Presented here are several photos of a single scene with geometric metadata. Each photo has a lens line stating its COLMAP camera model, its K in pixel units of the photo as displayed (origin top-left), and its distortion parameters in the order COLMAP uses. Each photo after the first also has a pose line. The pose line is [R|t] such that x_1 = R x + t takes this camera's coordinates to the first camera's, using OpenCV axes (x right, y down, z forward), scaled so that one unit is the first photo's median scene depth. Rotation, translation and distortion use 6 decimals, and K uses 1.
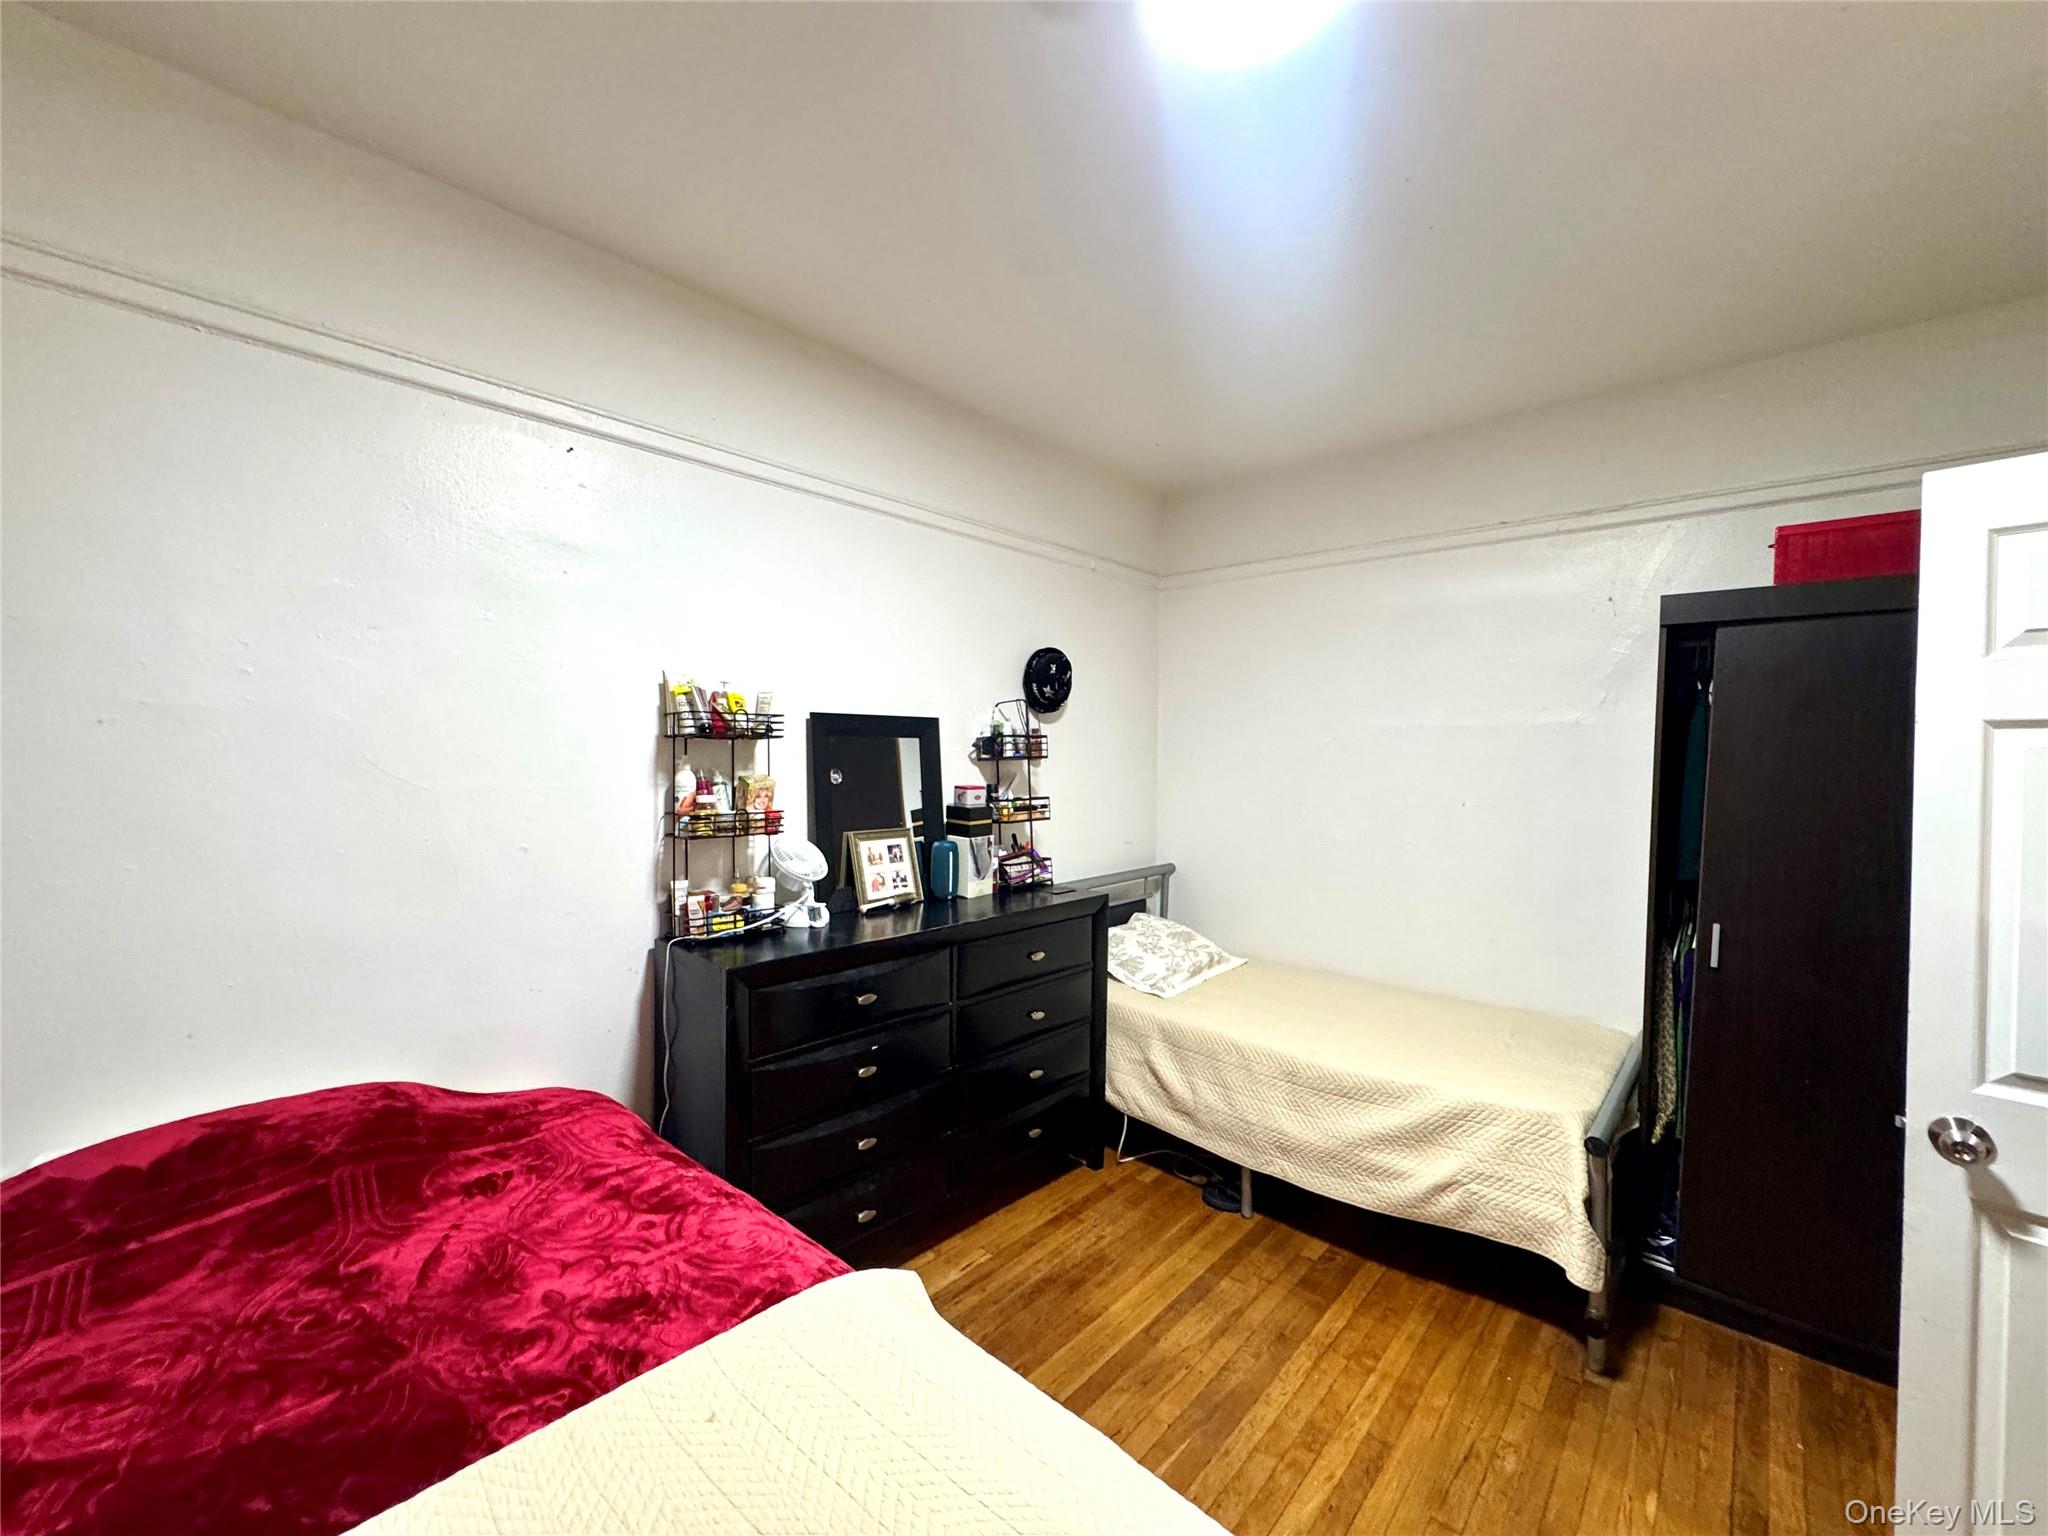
lens RADIAL K [[812.5, 0, 1022.8], [0, 812.5, 767.3], [0, 0, 1]] dist [-0.003203, 0.000742]
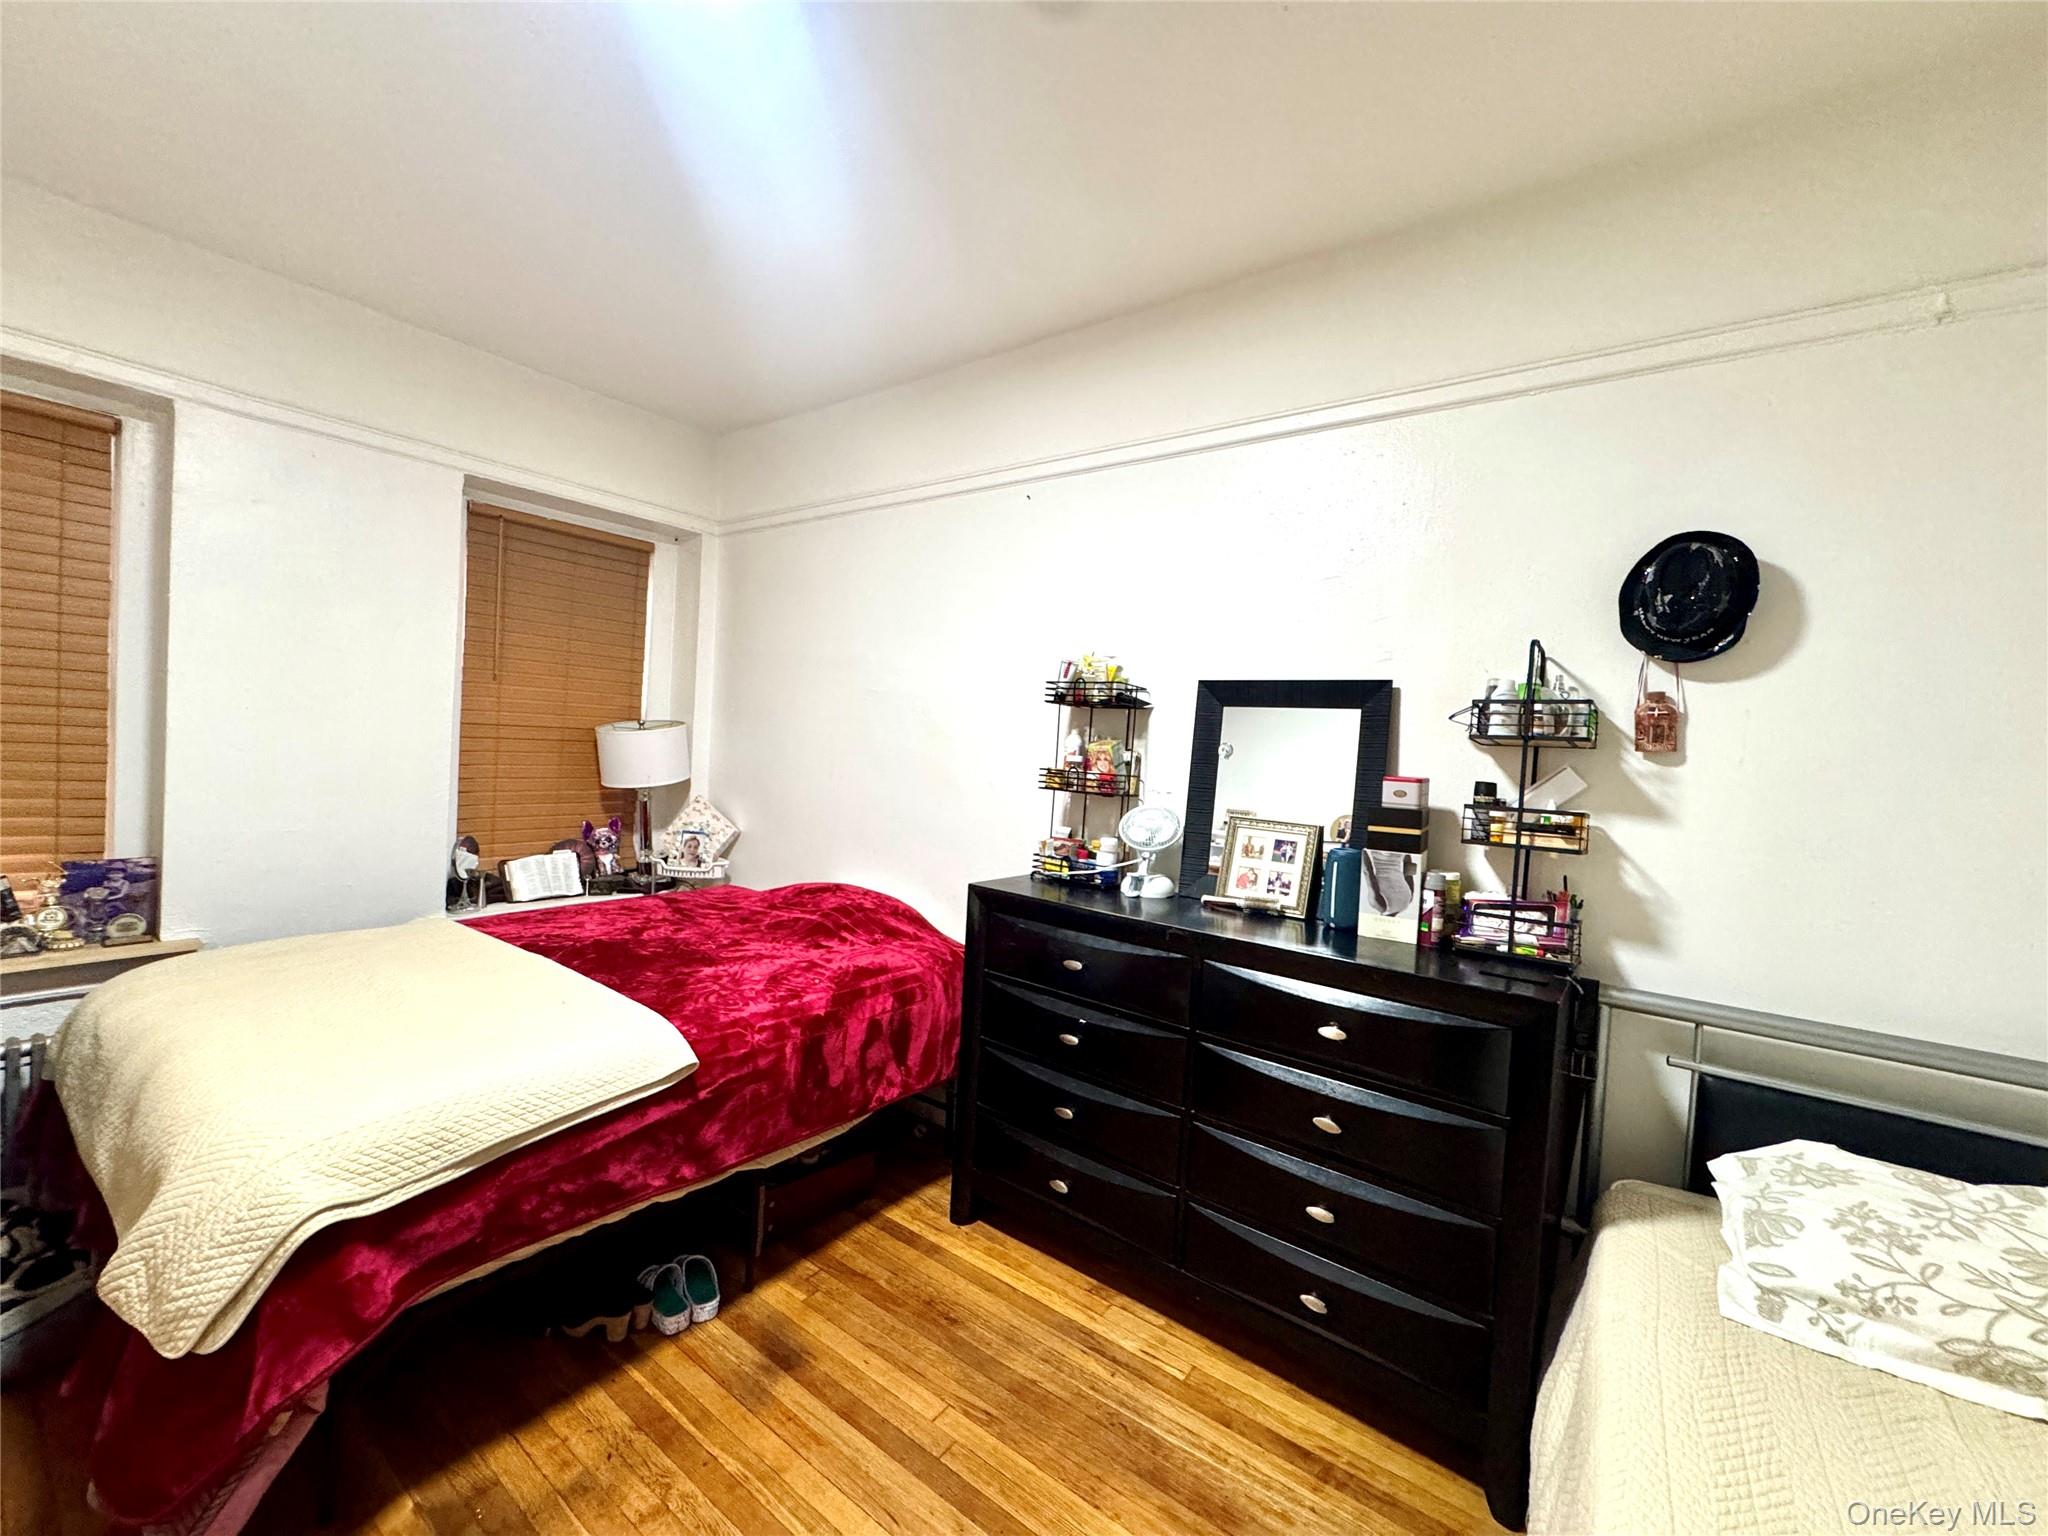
lens RADIAL K [[812.5, 0, 1023.9], [0, 812.5, 766.0], [0, 0, 1]] dist [-0.003203, 0.000742]
pose [[0.102259, 0.026004, -0.994418, 0.634526], [-0.075728, 0.996961, 0.018283, 0.028470], [0.991871, 0.073435, 0.103918, 0.682229]]
